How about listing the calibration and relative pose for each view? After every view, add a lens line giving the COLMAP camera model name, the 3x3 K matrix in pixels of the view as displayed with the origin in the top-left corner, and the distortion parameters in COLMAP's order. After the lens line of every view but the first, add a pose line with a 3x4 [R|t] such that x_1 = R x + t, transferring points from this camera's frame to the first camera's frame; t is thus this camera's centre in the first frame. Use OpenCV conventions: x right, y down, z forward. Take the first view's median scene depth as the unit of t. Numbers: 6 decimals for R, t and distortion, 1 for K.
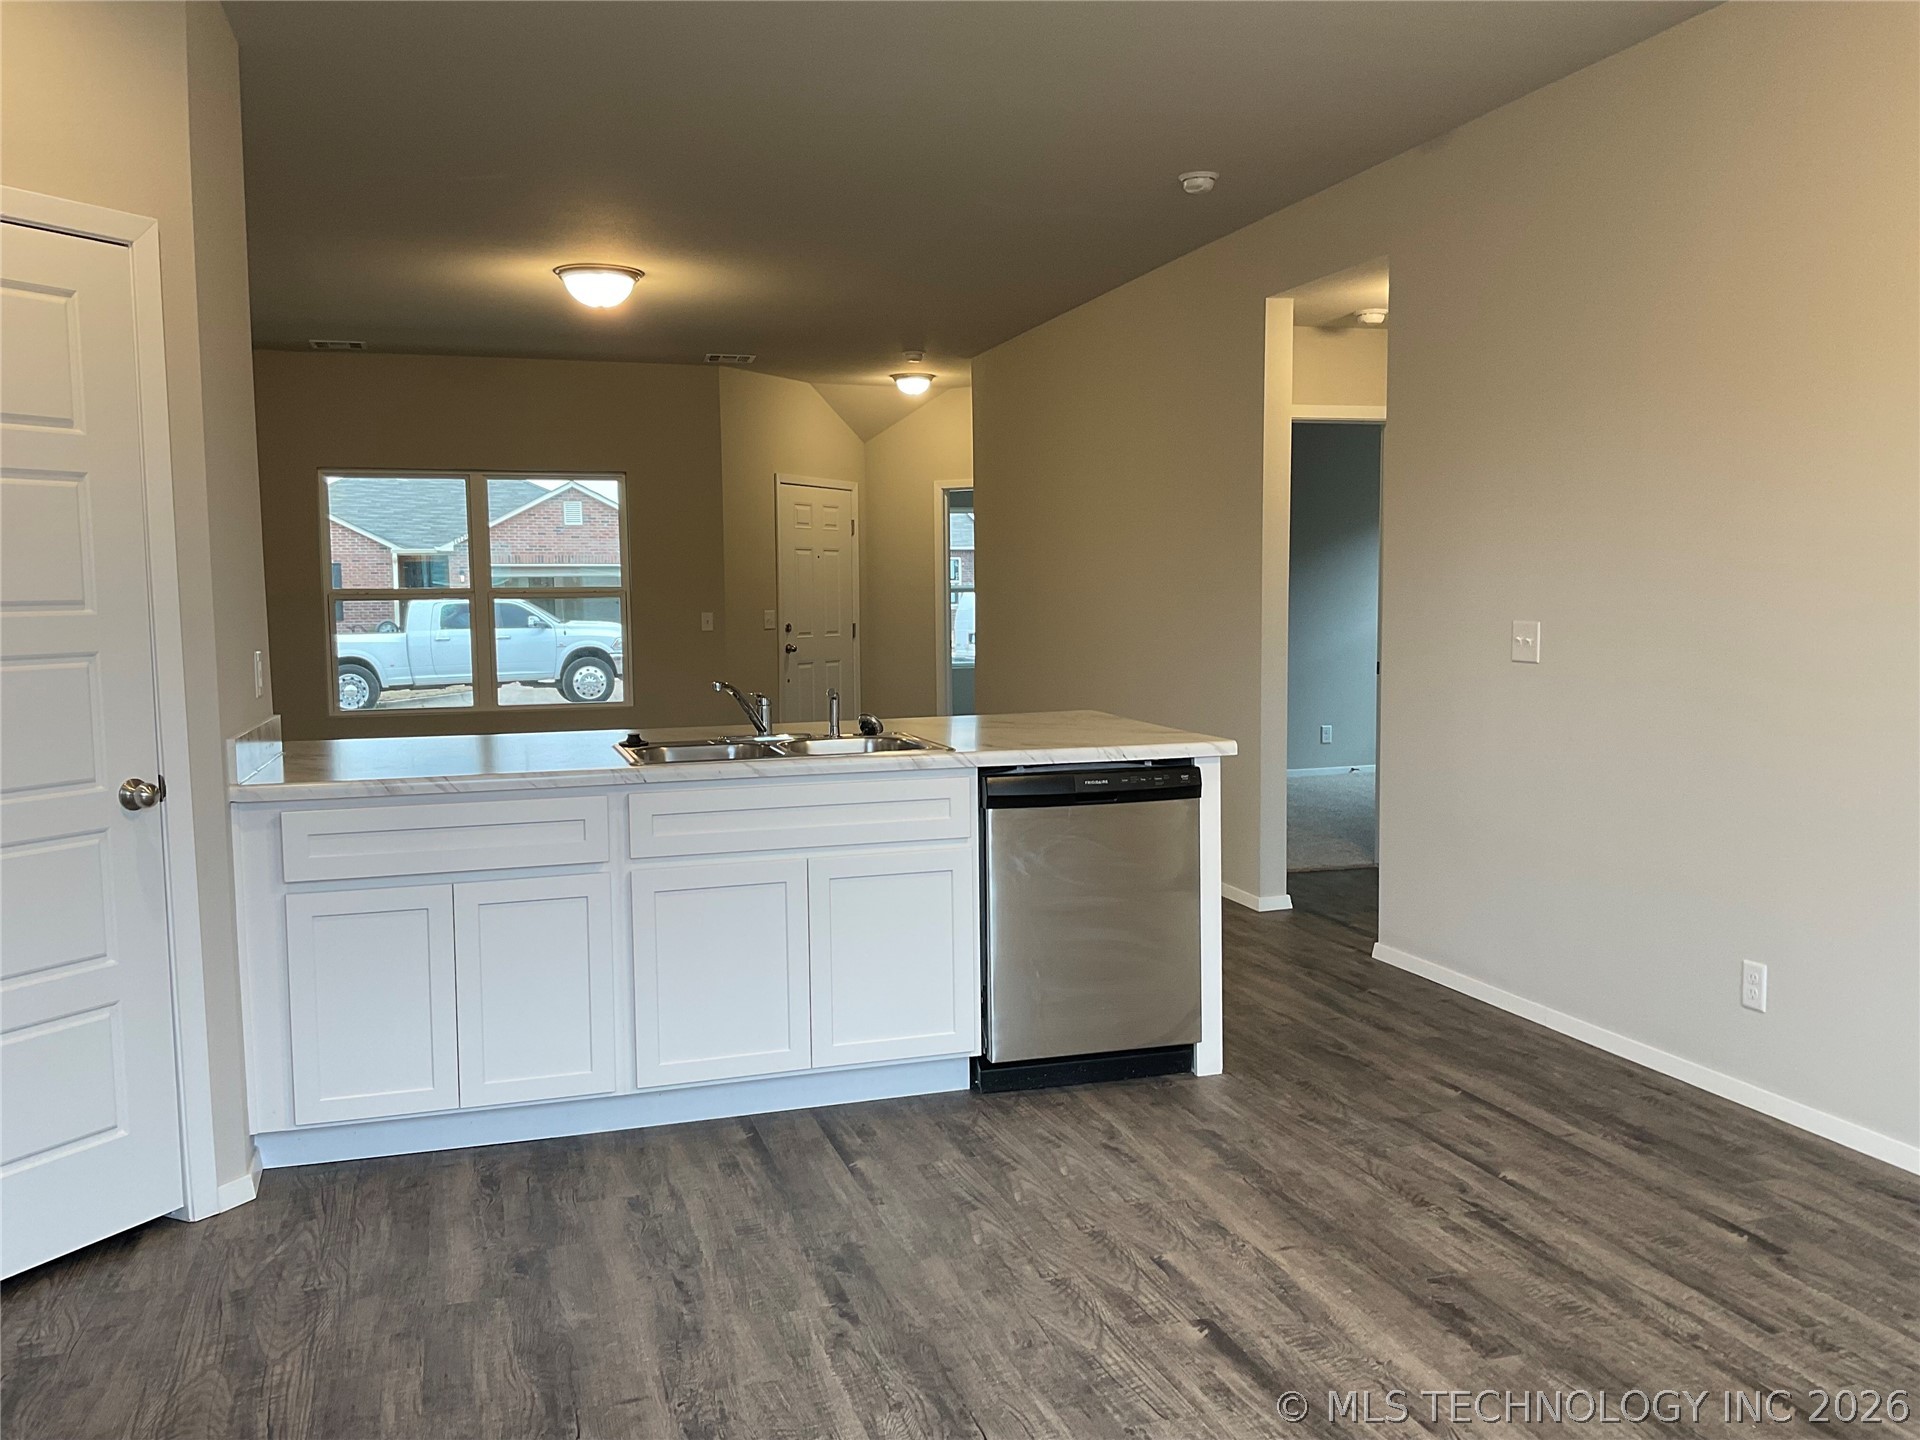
lens RADIAL K [[1581.1, 0, 961.4], [0, 1581.1, 723.5], [0, 0, 1]] dist [0.095599, -0.170110]
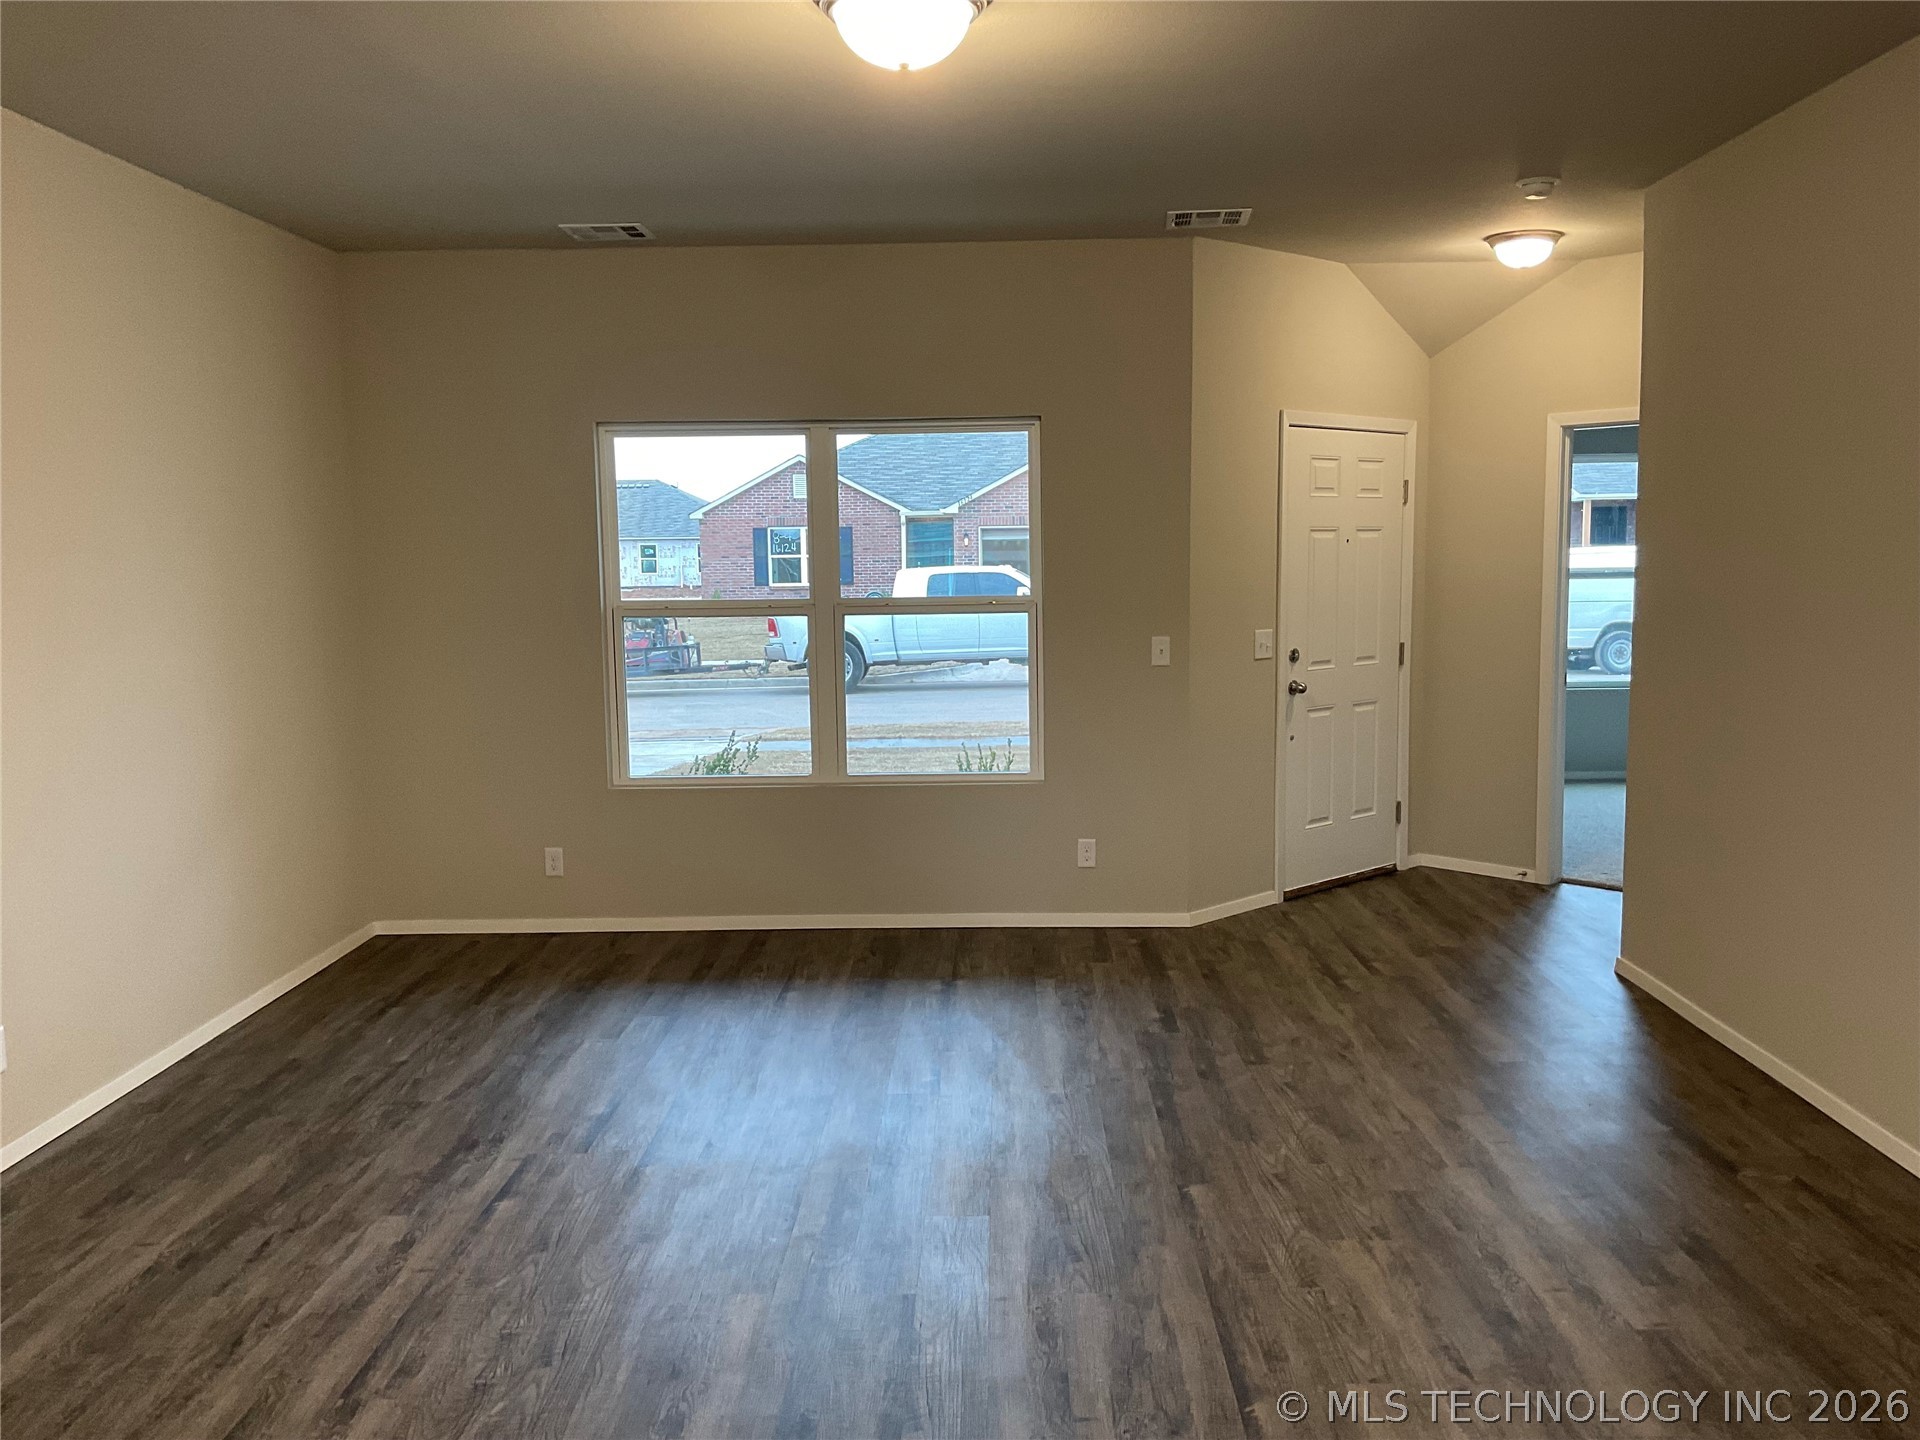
lens RADIAL K [[1581.1, 0, 951.3], [0, 1581.1, 718.7], [0, 0, 1]] dist [0.095599, -0.170110]
pose [[0.944890, 0.032912, -0.325728, -0.083439], [-0.024094, 0.999227, 0.031070, -0.137648], [0.326499, -0.021510, 0.944953, 0.949173]]
